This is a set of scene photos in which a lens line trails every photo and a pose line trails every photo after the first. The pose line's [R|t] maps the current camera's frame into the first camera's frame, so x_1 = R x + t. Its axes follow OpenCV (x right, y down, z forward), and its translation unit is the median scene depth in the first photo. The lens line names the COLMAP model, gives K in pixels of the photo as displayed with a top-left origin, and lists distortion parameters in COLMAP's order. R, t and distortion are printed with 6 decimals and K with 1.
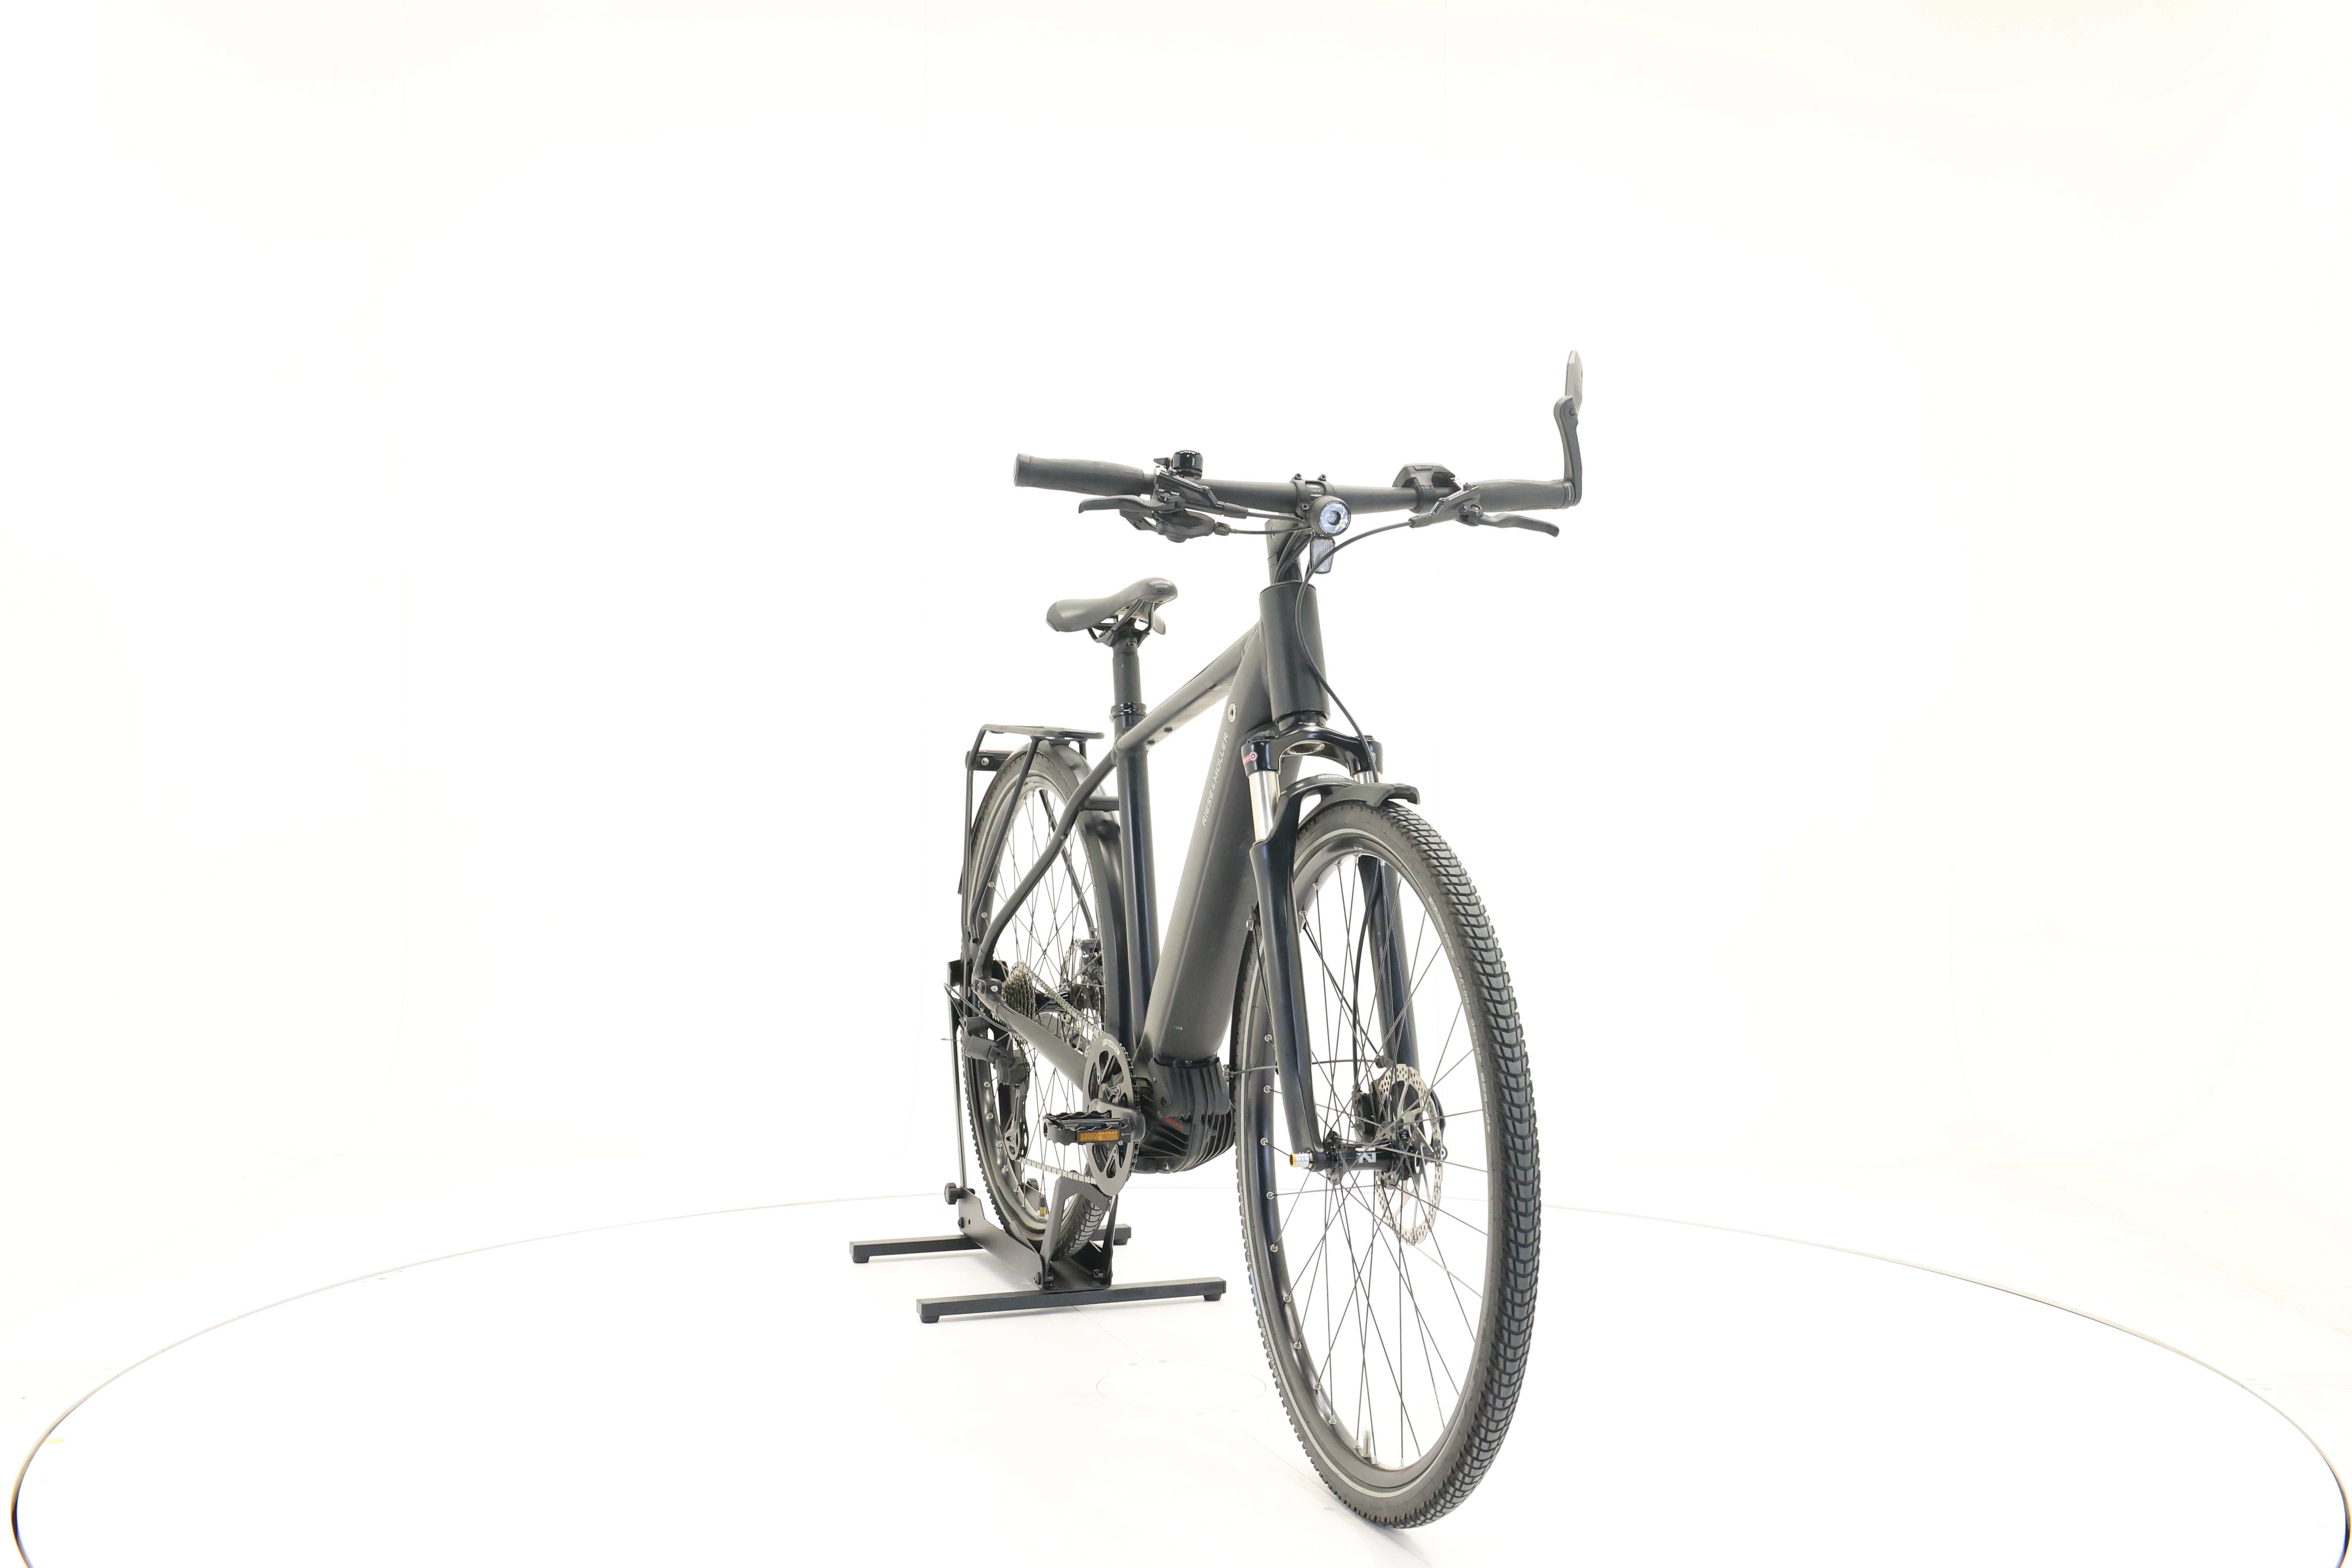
lens RADIAL K [[2542.5, 0, 1180.9], [0, 2542.5, 782.5], [0, 0, 1]] dist [-0.002660, 0.000000]
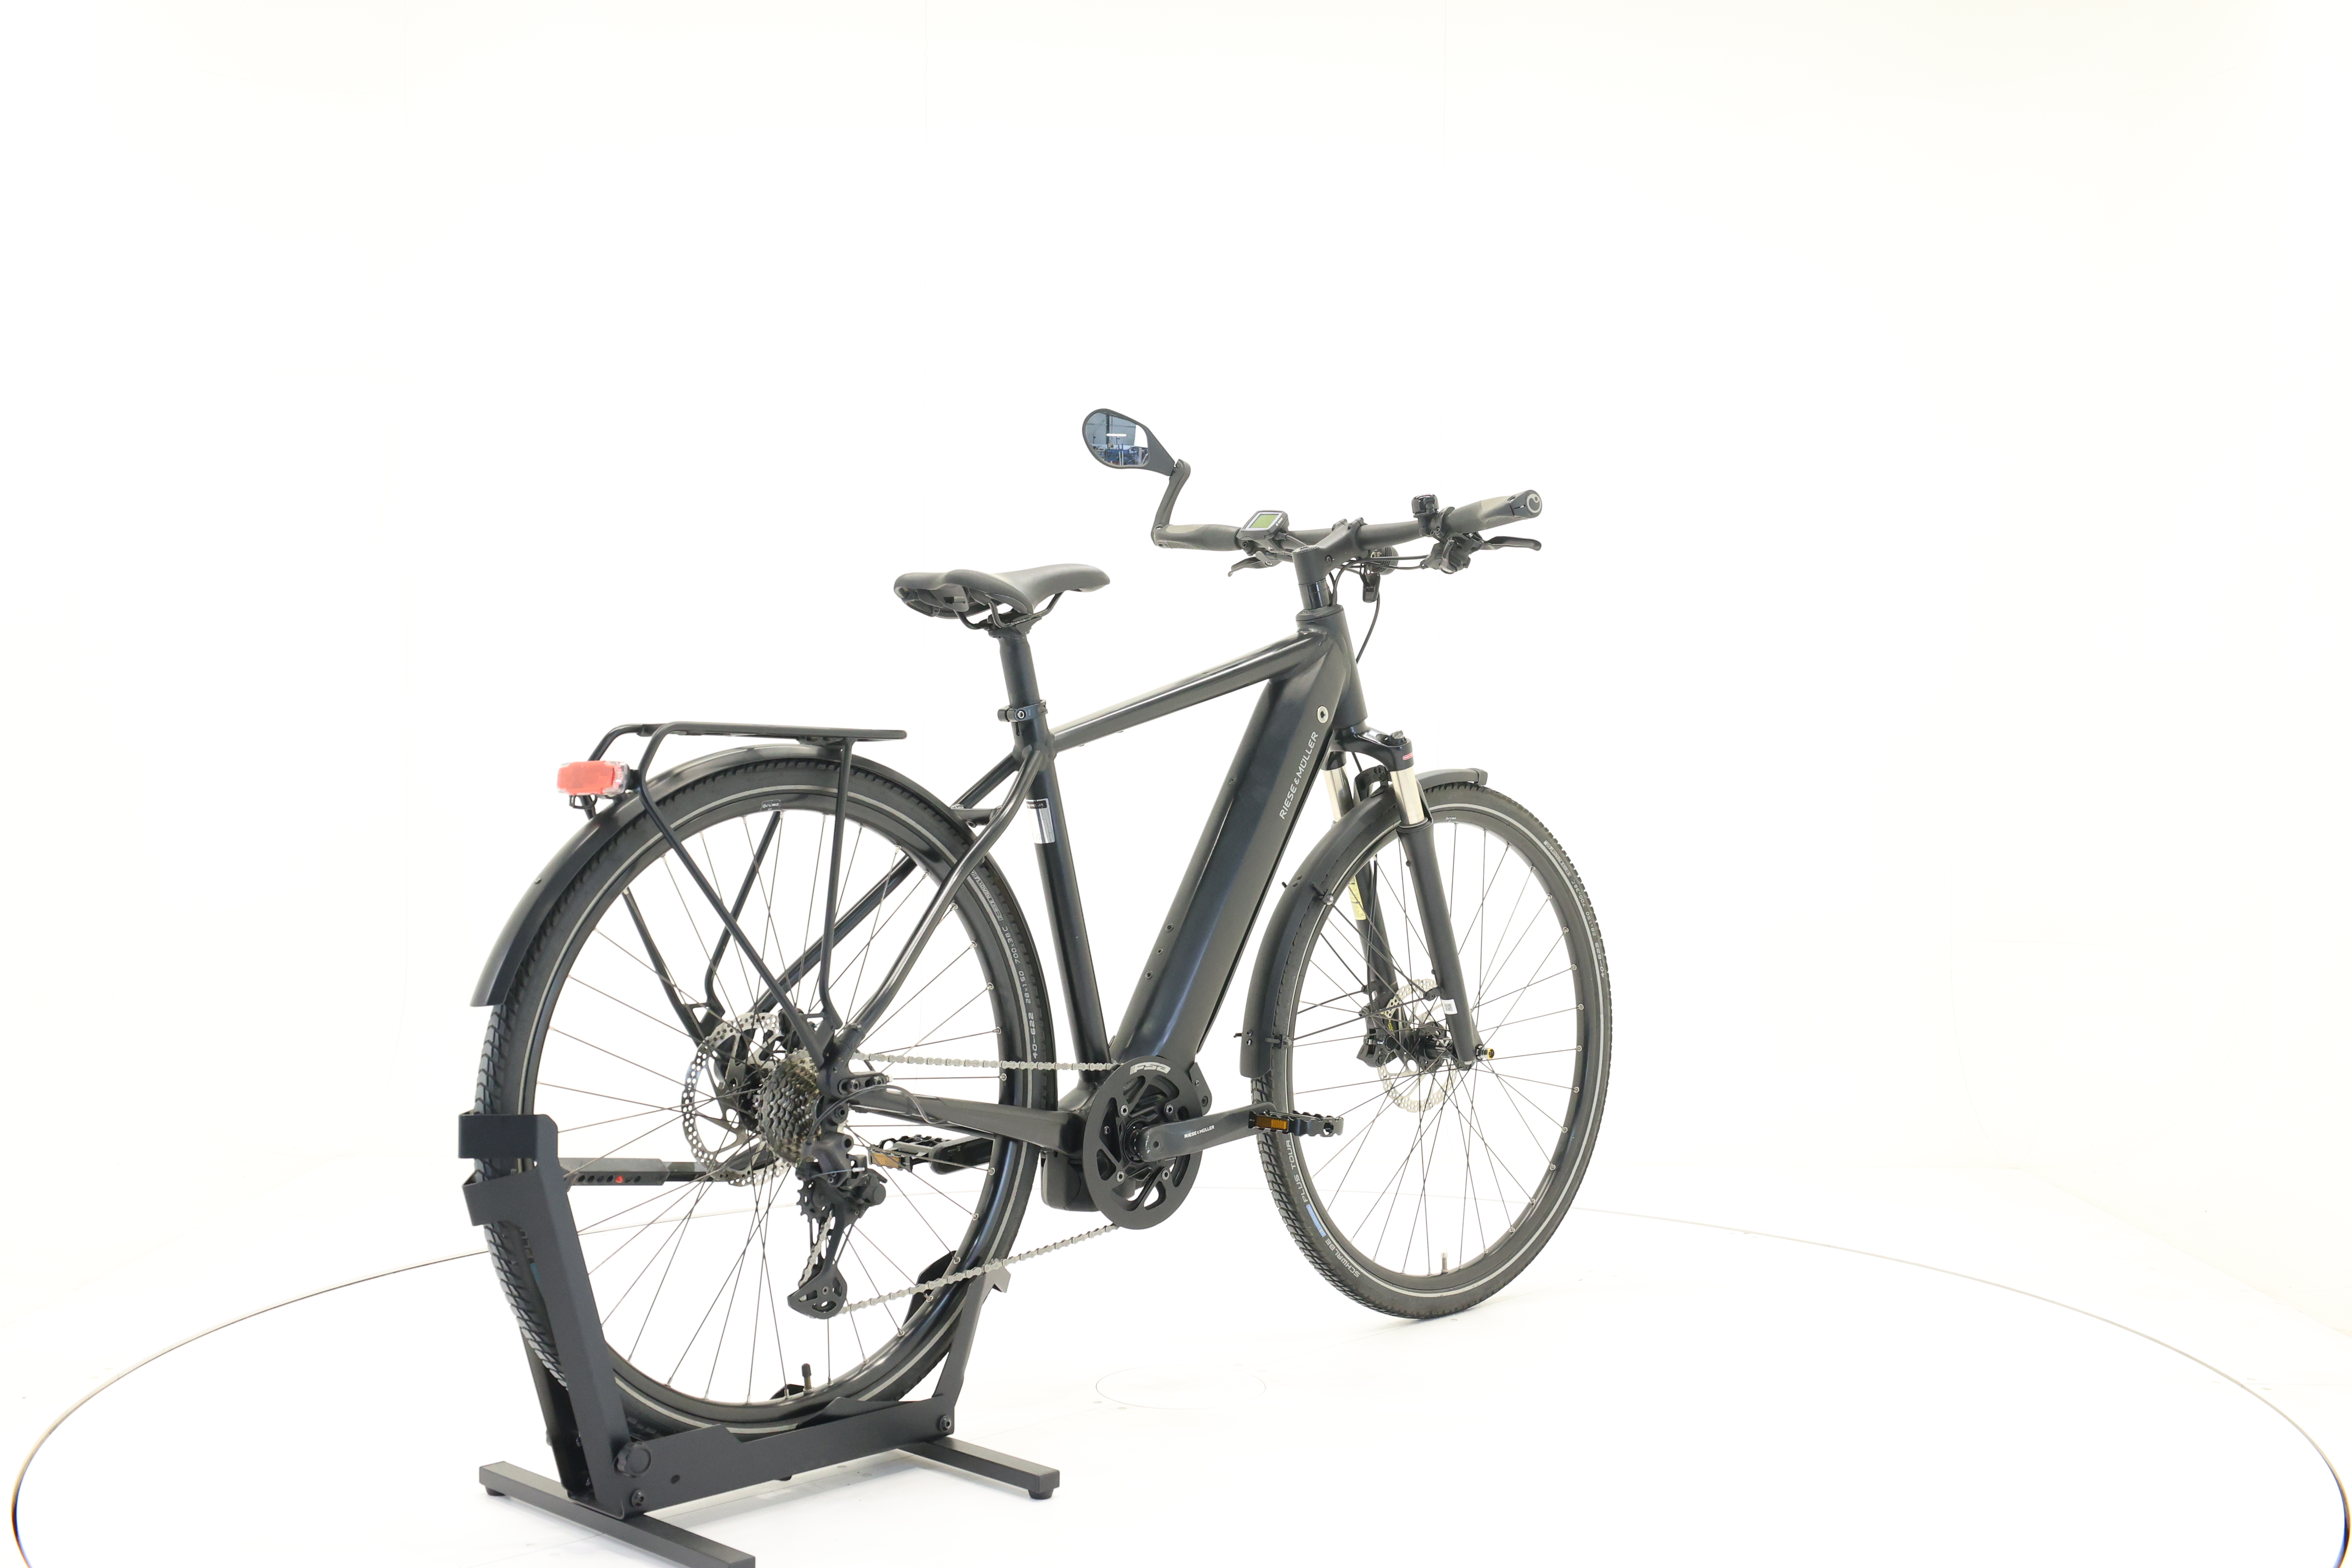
lens RADIAL K [[2542.5, 0, 1171.2], [0, 2542.5, 771.2], [0, 0, 1]] dist [-0.002660, 0.000000]
pose [[-0.433286, -0.019832, 0.901038, -0.897770], [0.016843, 0.999405, 0.030096, -0.034754], [-0.901099, 0.028216, -0.432694, 1.434362]]
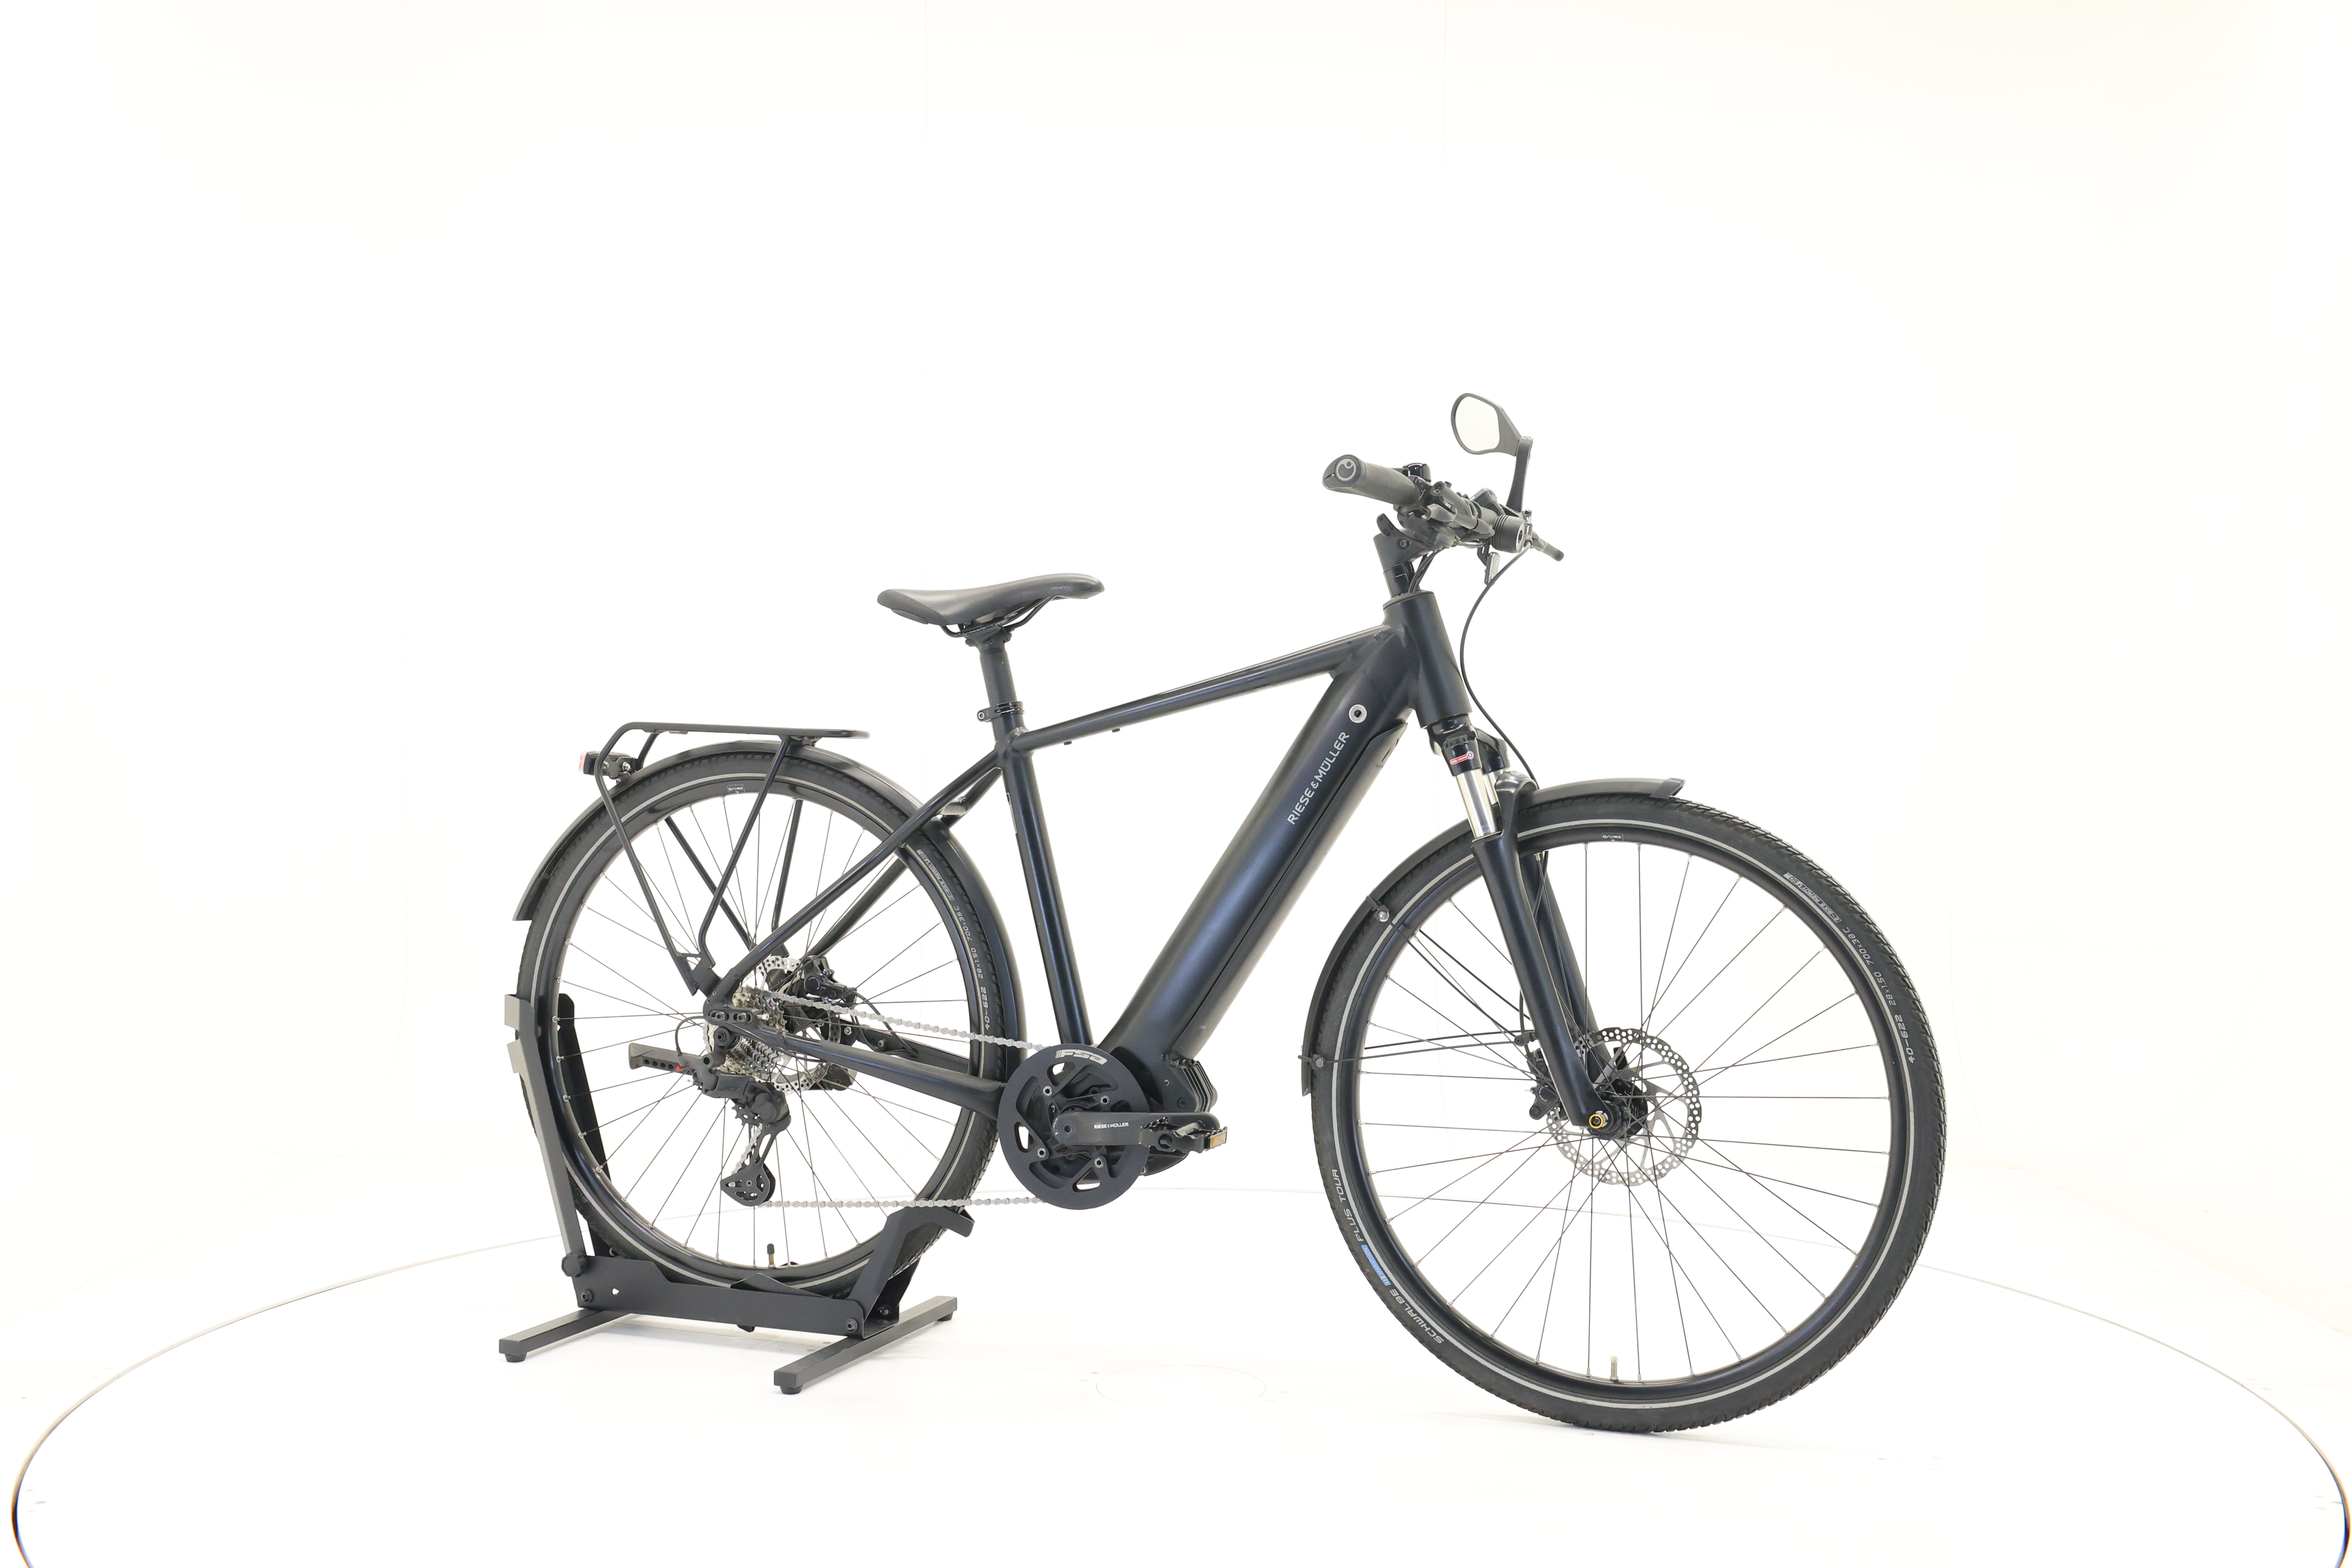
lens RADIAL K [[2542.5, 0, 1168.5], [0, 2542.5, 779.2], [0, 0, 1]] dist [-0.002660, 0.000000]
pose [[0.663969, -0.016249, 0.747583, -0.749662], [0.015968, 0.999844, 0.007551, -0.009014], [-0.747590, 0.006924, 0.664125, 0.338430]]
